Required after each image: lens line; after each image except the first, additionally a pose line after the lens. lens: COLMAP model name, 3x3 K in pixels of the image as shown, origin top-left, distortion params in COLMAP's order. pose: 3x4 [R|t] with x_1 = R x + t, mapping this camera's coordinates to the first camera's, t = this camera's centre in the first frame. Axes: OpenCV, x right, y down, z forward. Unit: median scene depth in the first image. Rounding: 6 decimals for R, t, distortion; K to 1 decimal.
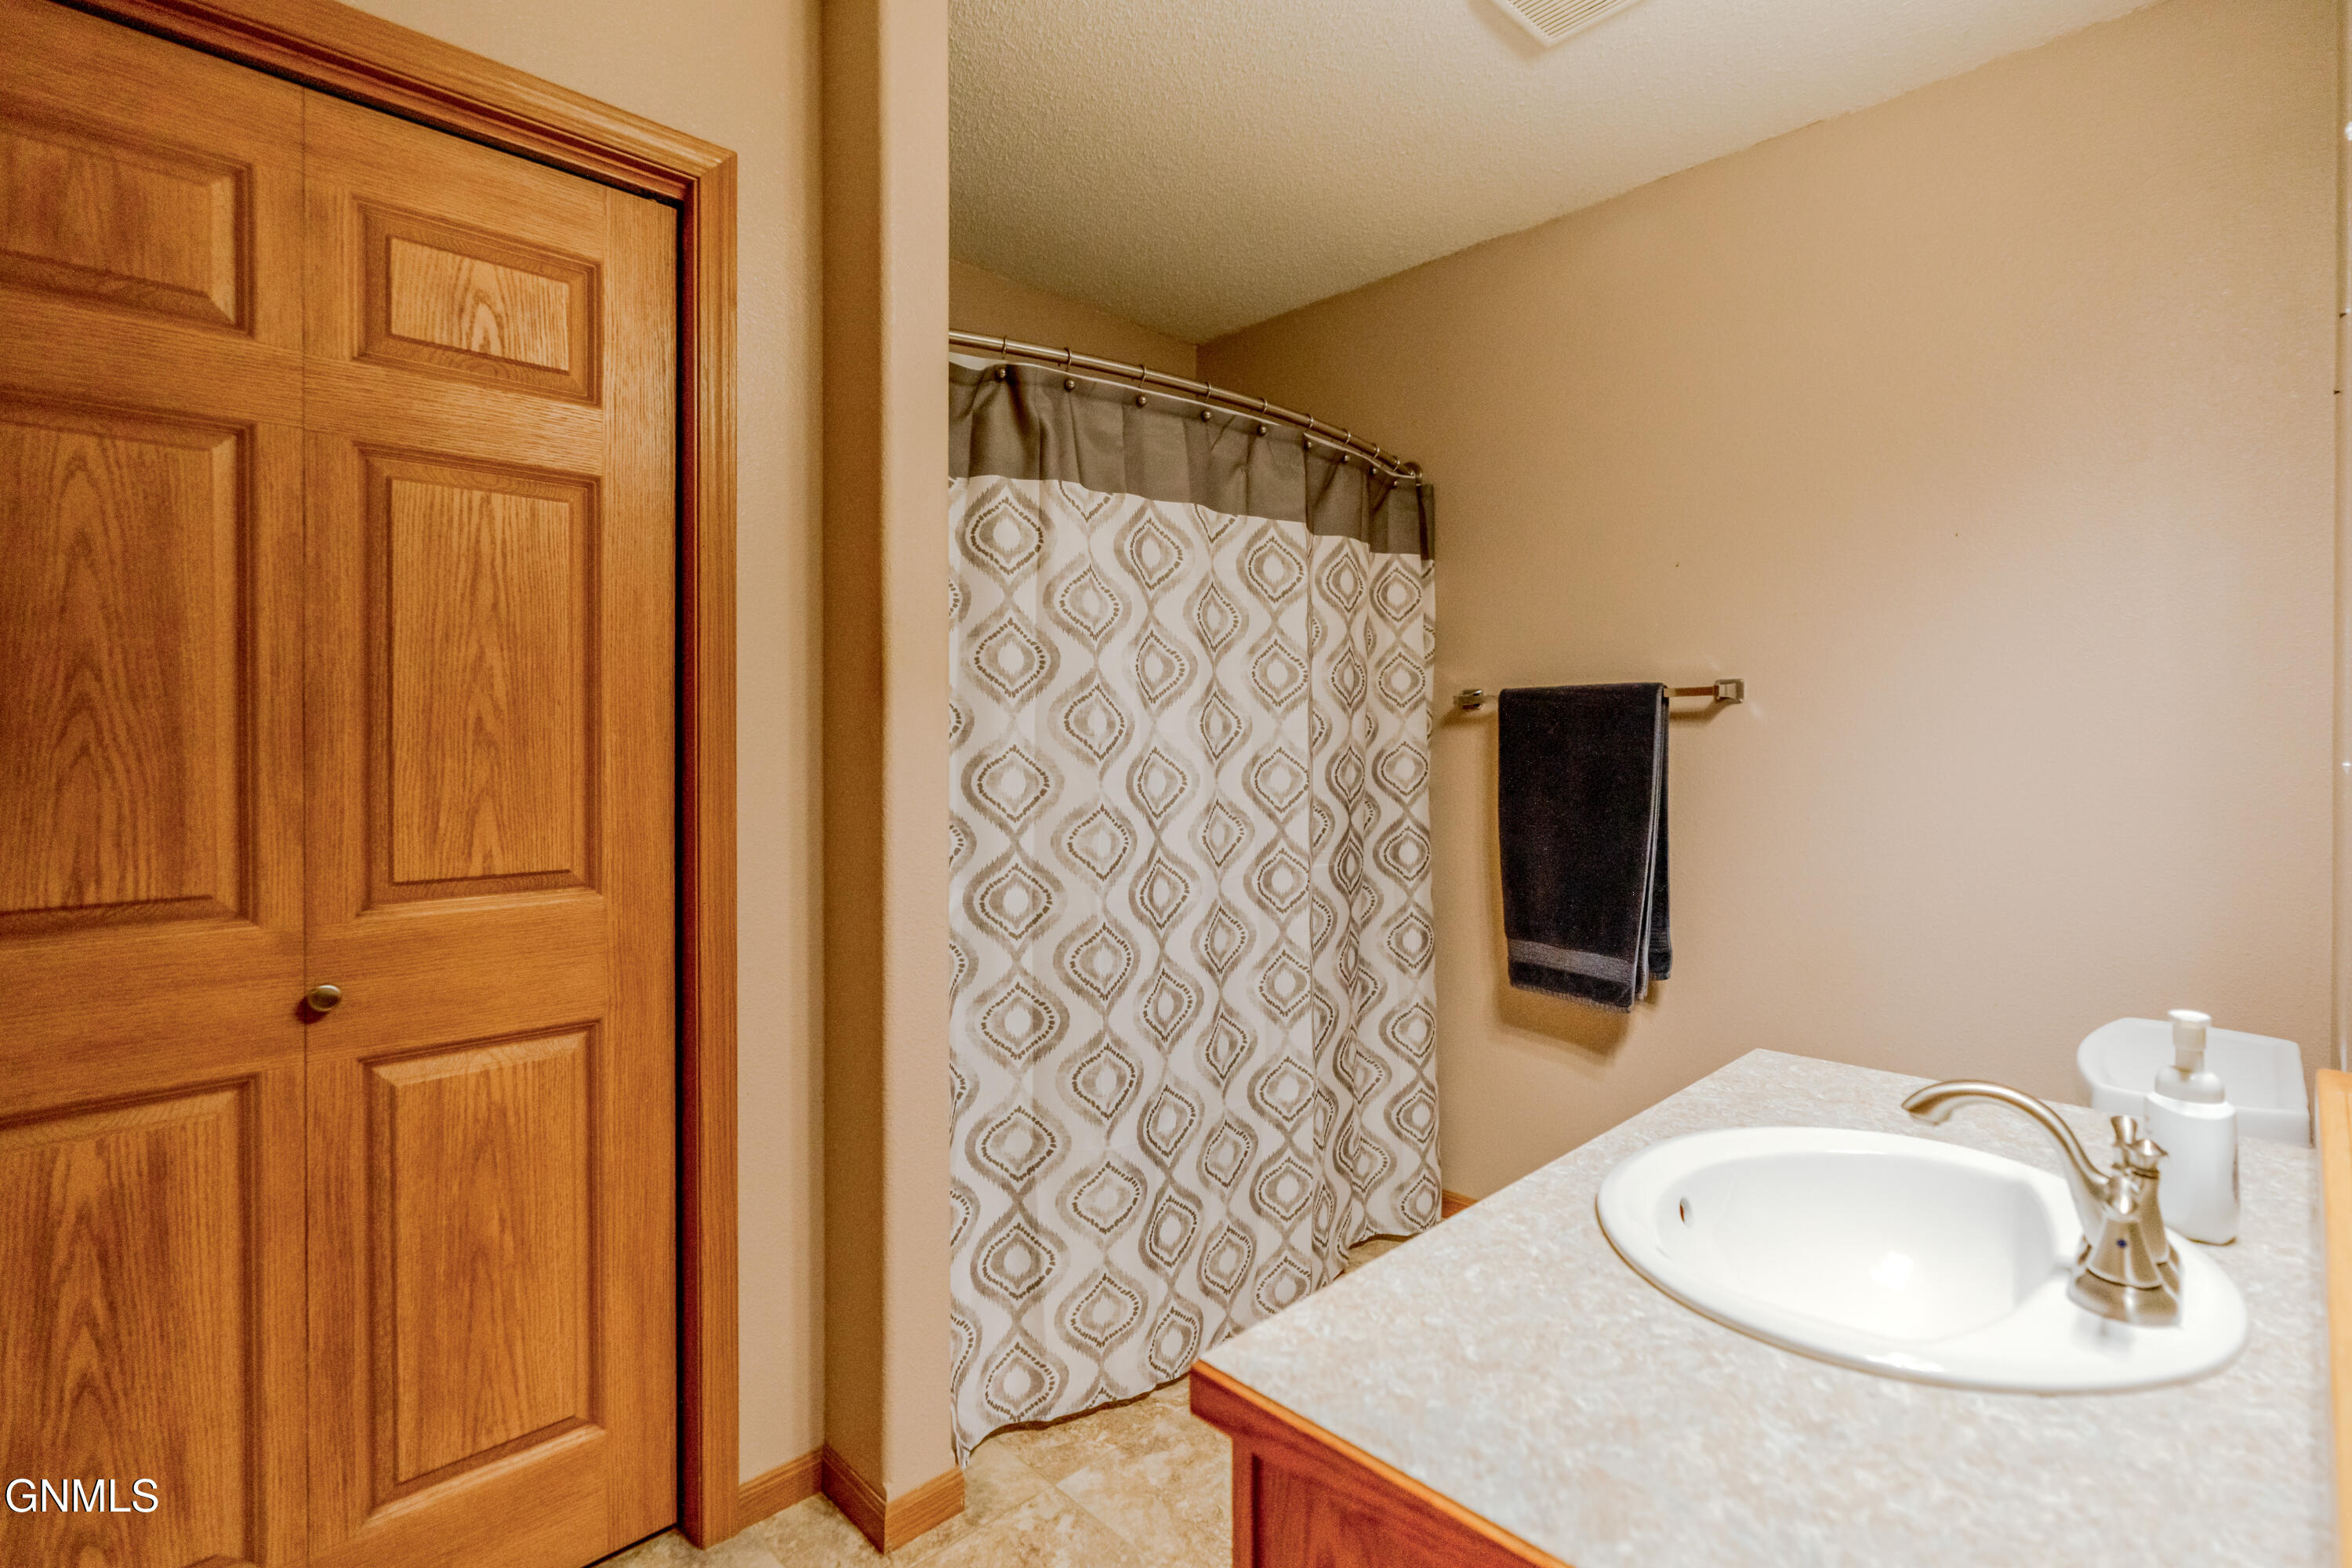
lens RADIAL K [[1077.5, 0, 1160.0], [0, 1077.5, 746.0], [0, 0, 1]] dist [-0.002809, -0.000581]
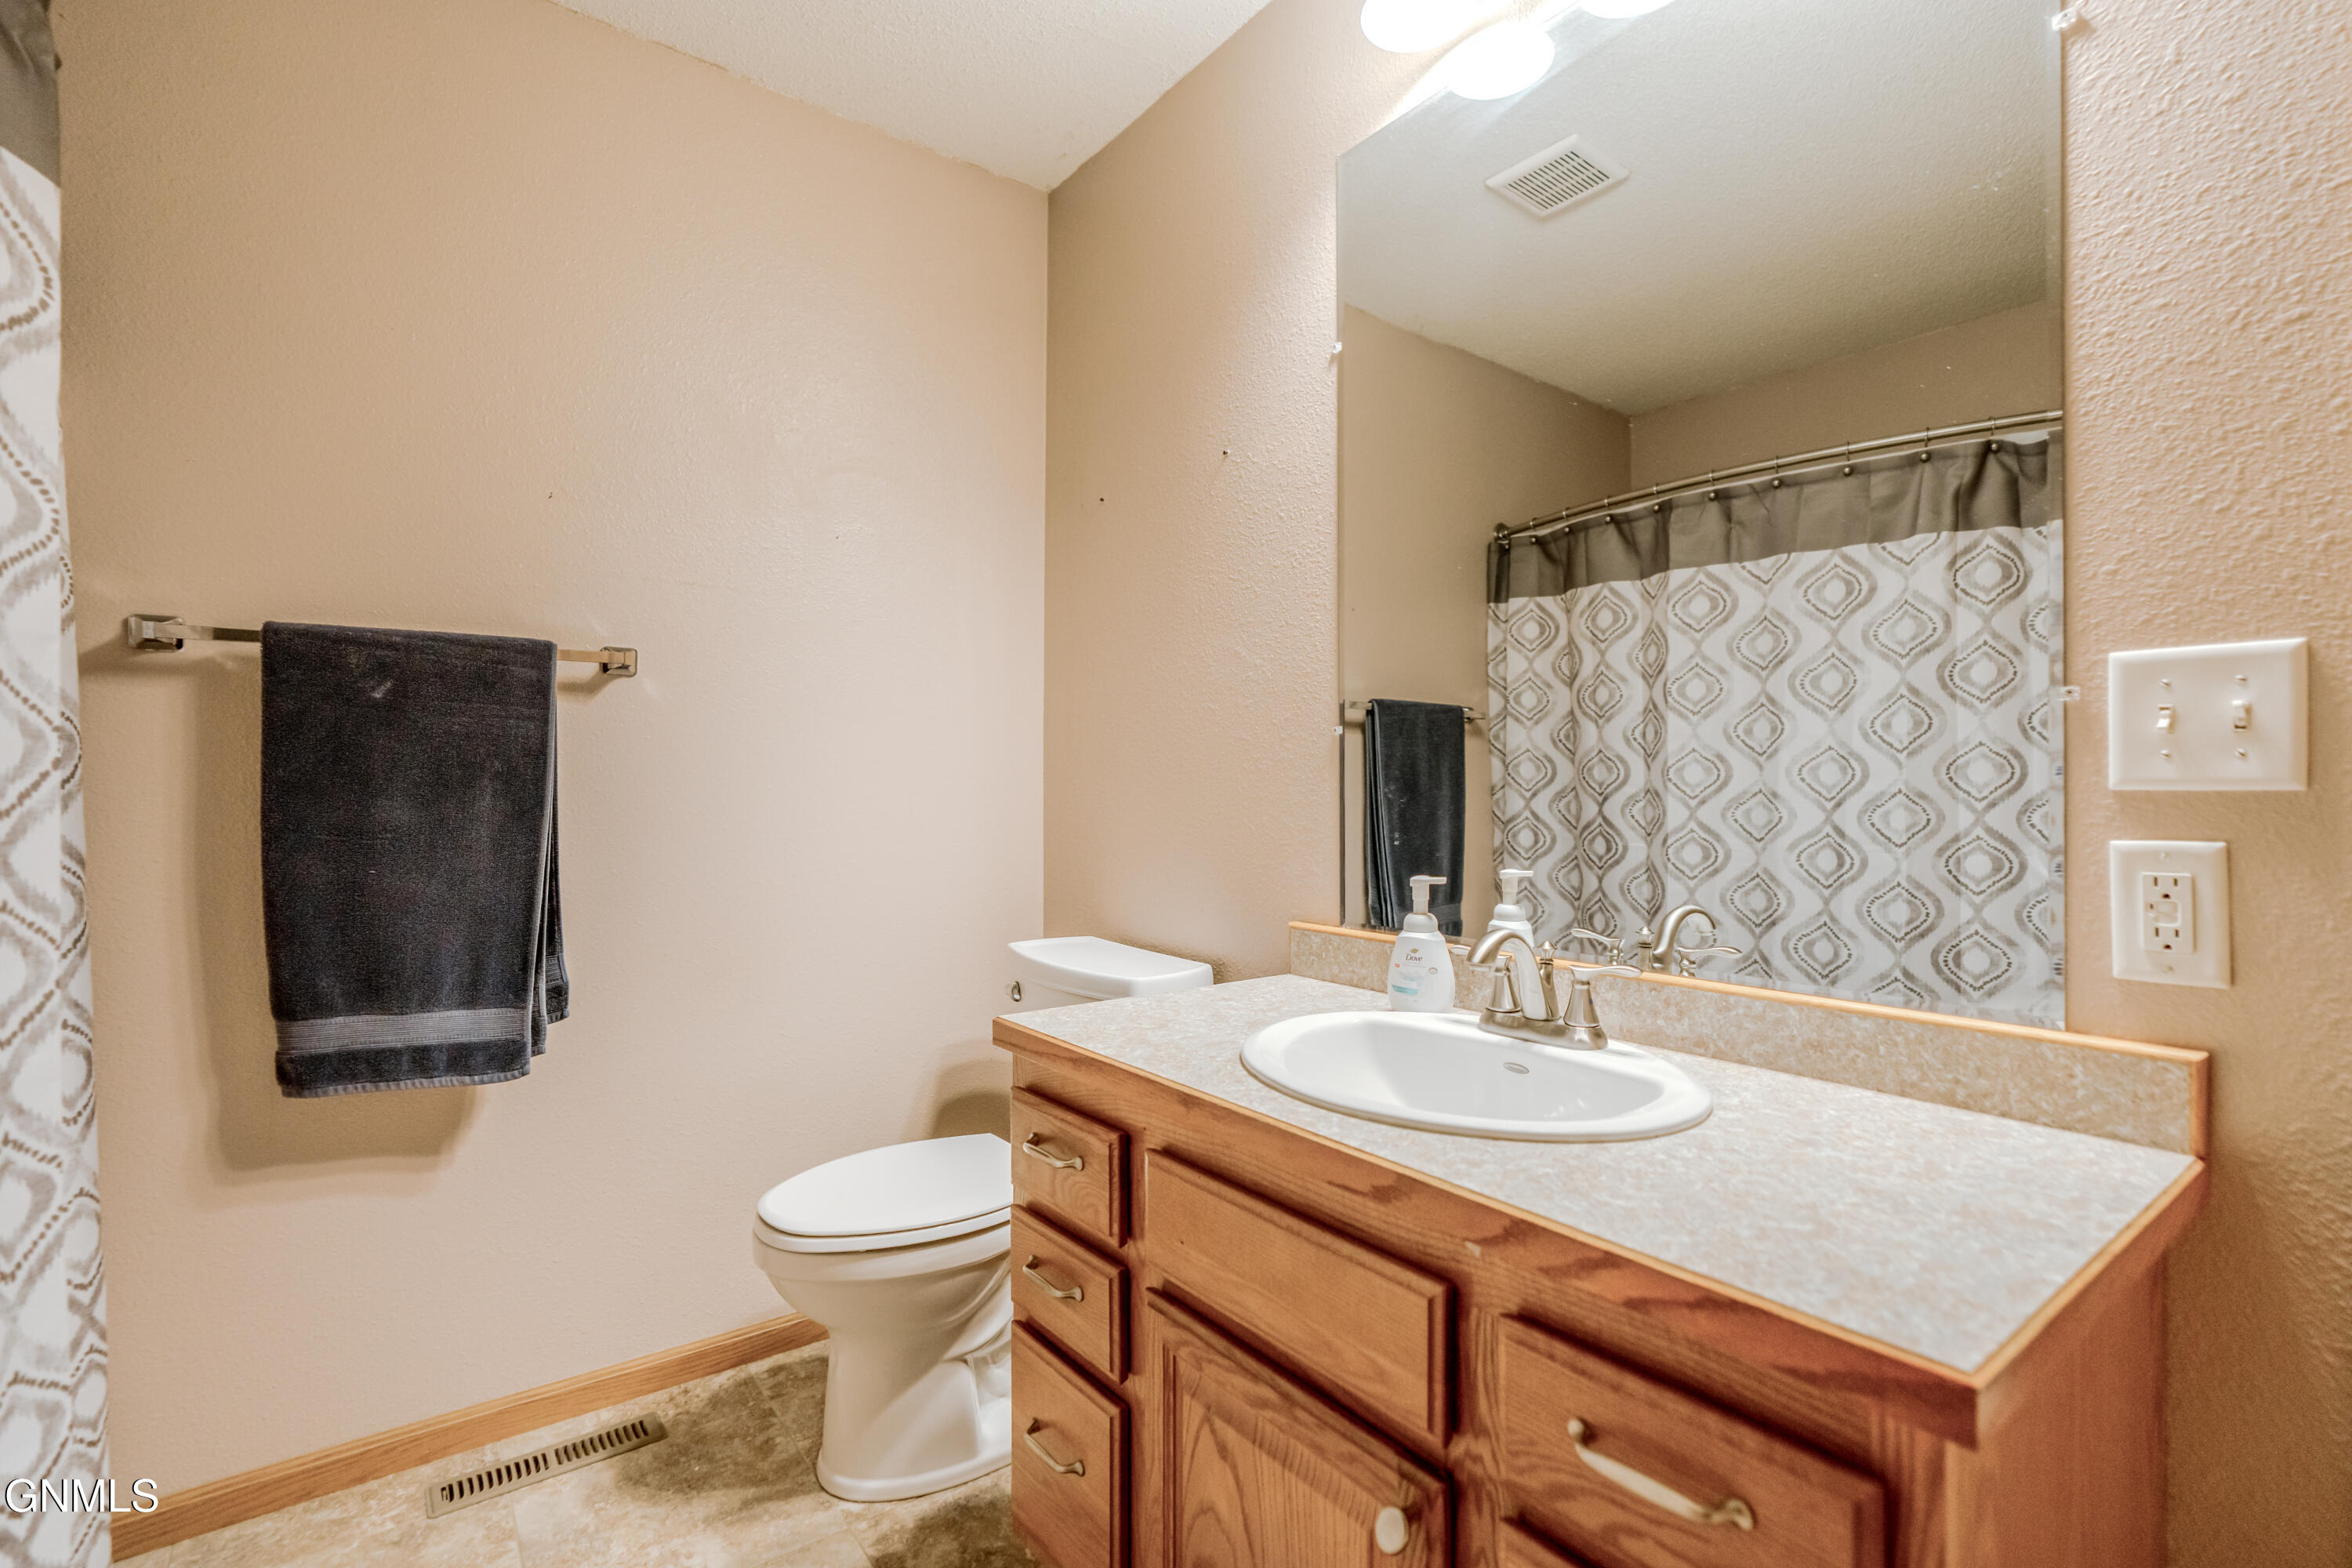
lens RADIAL K [[1077.5, 0, 1172.2], [0, 1077.5, 779.3], [0, 0, 1]] dist [-0.002809, -0.000581]
pose [[0.123304, 0.006448, 0.992348, -0.259101], [-0.001090, 0.999979, -0.006362, 0.047271], [-0.992368, -0.000298, 0.123309, 0.473806]]
